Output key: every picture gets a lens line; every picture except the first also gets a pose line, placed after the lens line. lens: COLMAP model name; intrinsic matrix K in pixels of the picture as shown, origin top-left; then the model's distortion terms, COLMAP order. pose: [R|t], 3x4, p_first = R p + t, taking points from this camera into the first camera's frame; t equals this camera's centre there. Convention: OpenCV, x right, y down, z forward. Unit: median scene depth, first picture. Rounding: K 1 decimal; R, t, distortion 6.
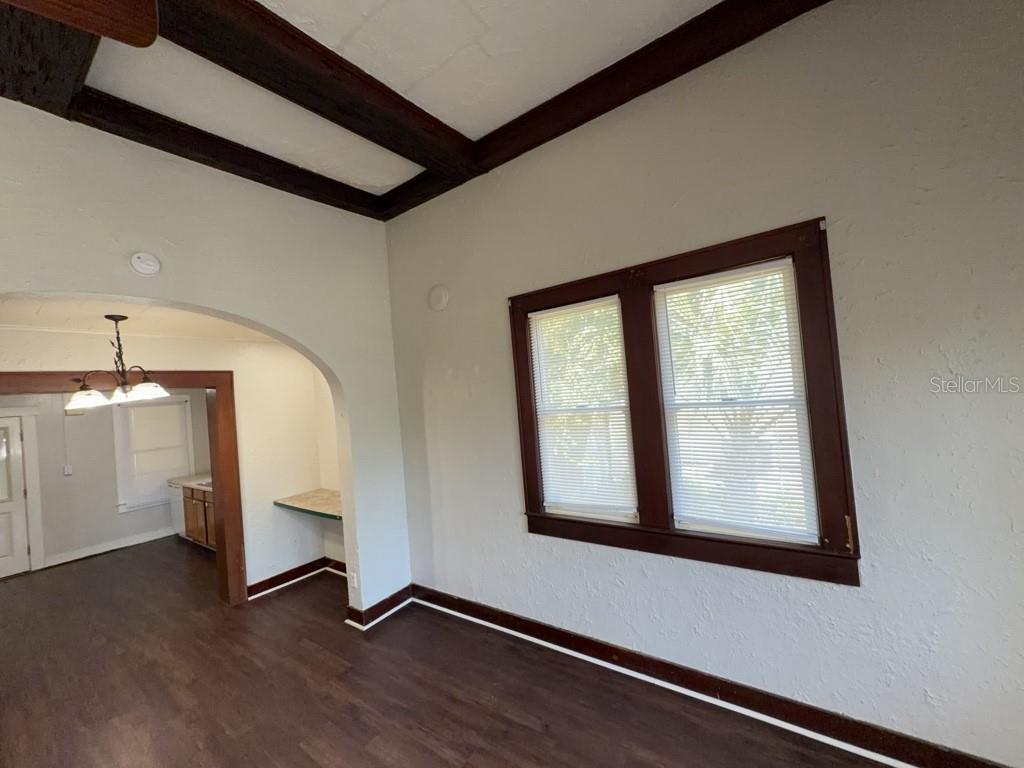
lens RADIAL K [[408.1, 0, 511.4], [0, 408.1, 384.1], [0, 0, 1]] dist [0.001894, 0.000205]
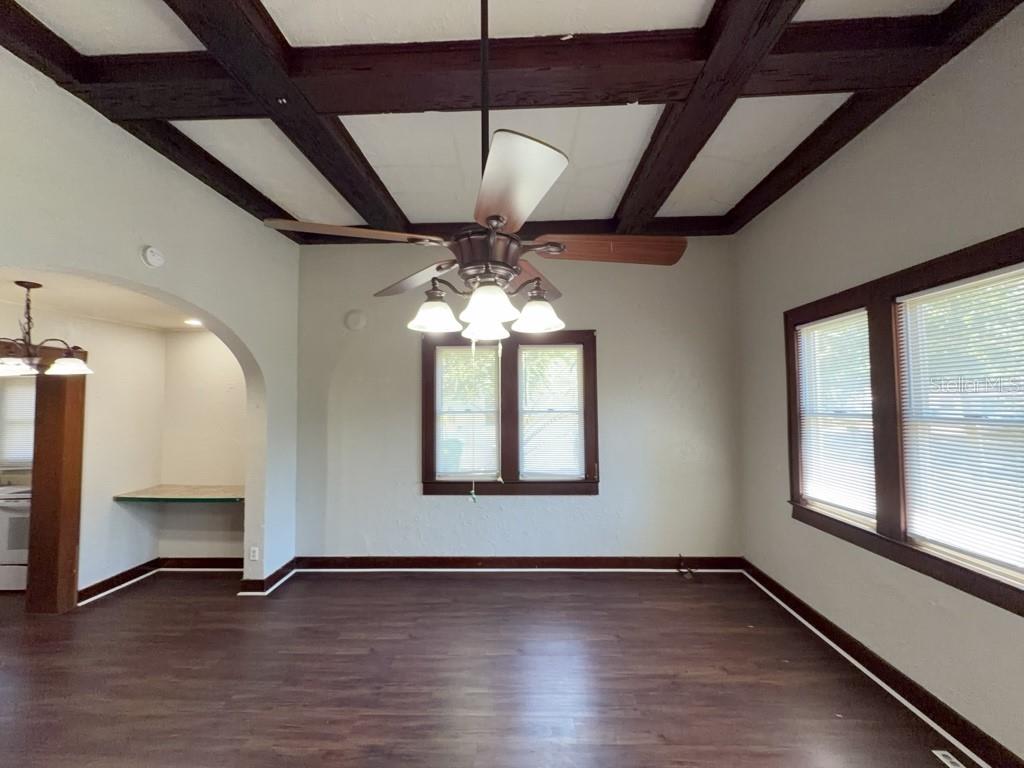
lens RADIAL K [[408.1, 0, 511.4], [0, 408.1, 384.1], [0, 0, 1]] dist [0.001894, 0.000205]
pose [[0.826096, 0.099311, 0.554709, -0.510532], [-0.070869, 0.994842, -0.072568, 0.050662], [-0.559055, 0.020636, 0.828874, -0.364910]]
